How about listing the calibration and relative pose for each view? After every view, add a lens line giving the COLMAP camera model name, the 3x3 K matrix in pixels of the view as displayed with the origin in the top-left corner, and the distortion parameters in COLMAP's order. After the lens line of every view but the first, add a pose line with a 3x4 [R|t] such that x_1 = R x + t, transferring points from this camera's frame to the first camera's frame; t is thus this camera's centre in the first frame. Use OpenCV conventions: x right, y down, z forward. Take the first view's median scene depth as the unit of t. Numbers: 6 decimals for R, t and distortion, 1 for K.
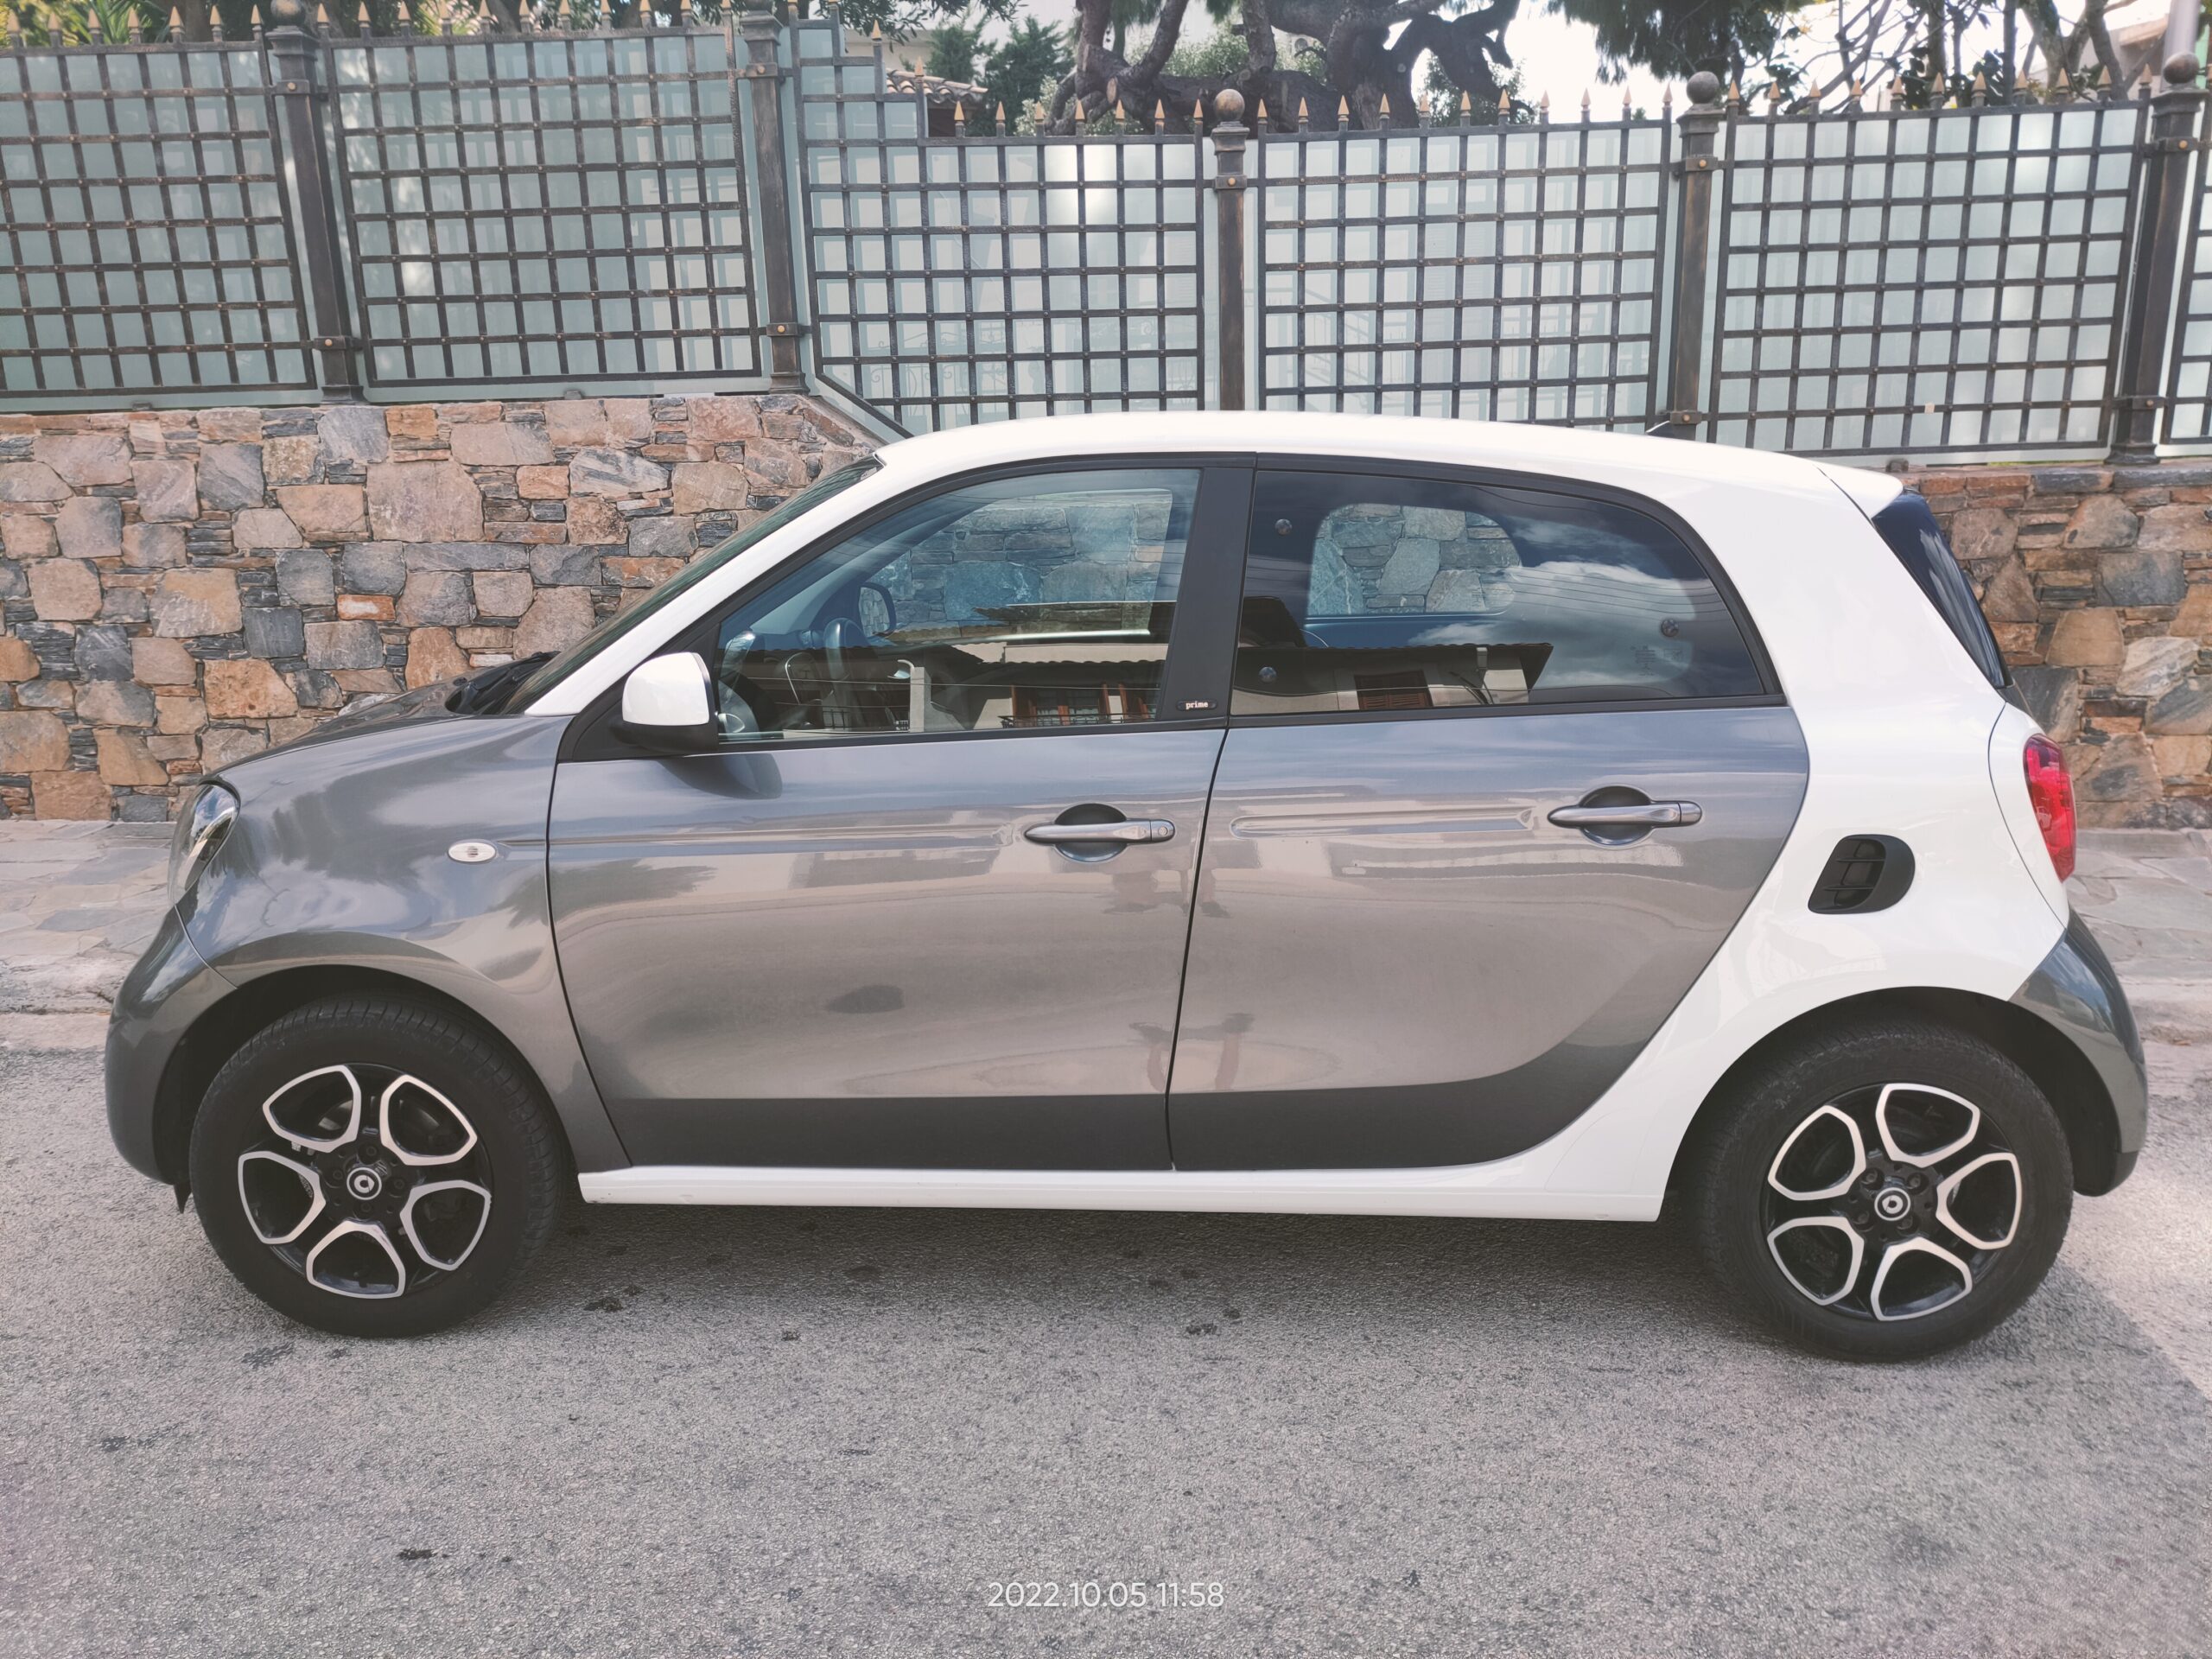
lens RADIAL K [[1683.3, 0, 1106.0], [0, 1683.3, 829.5], [0, 0, 1]] dist [0.030687, -0.004248]
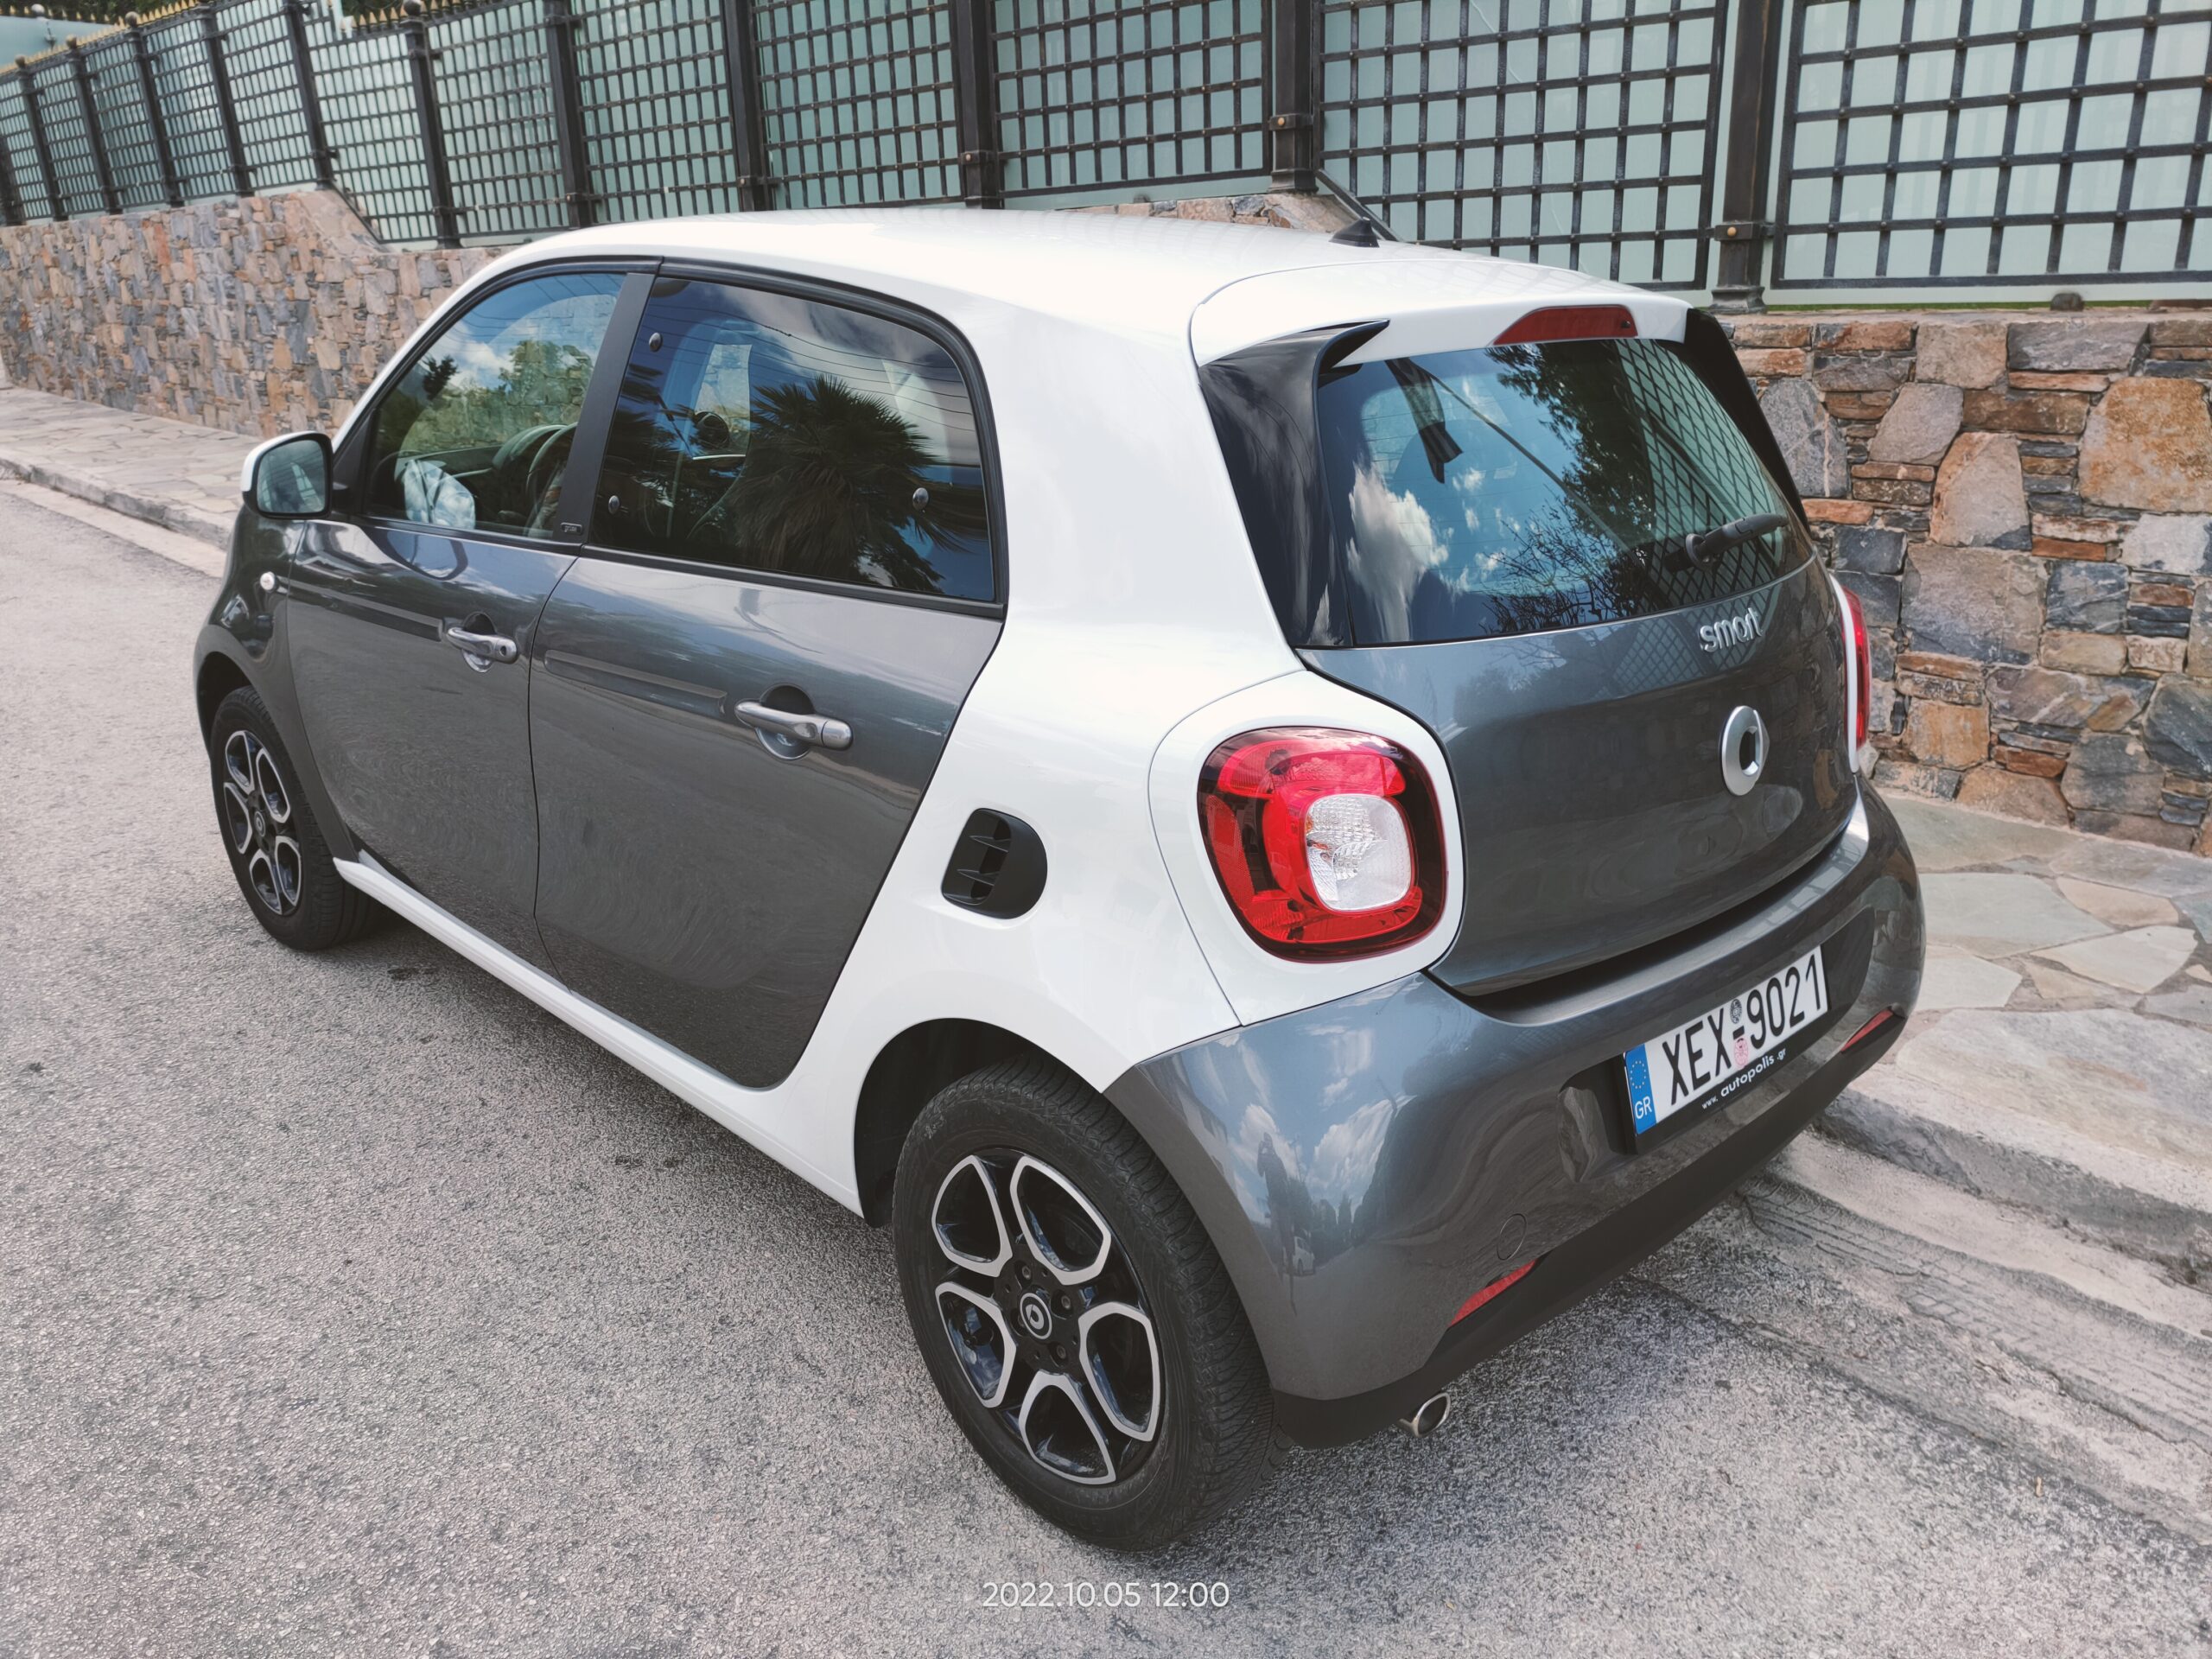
lens RADIAL K [[1683.3, 0, 1106.0], [0, 1683.3, 829.5], [0, 0, 1]] dist [0.030687, -0.004248]
pose [[0.713717, 0.228190, -0.662222, 0.923327], [-0.156361, 0.973492, 0.166928, -0.112410], [0.682759, -0.015593, 0.730477, 0.488389]]
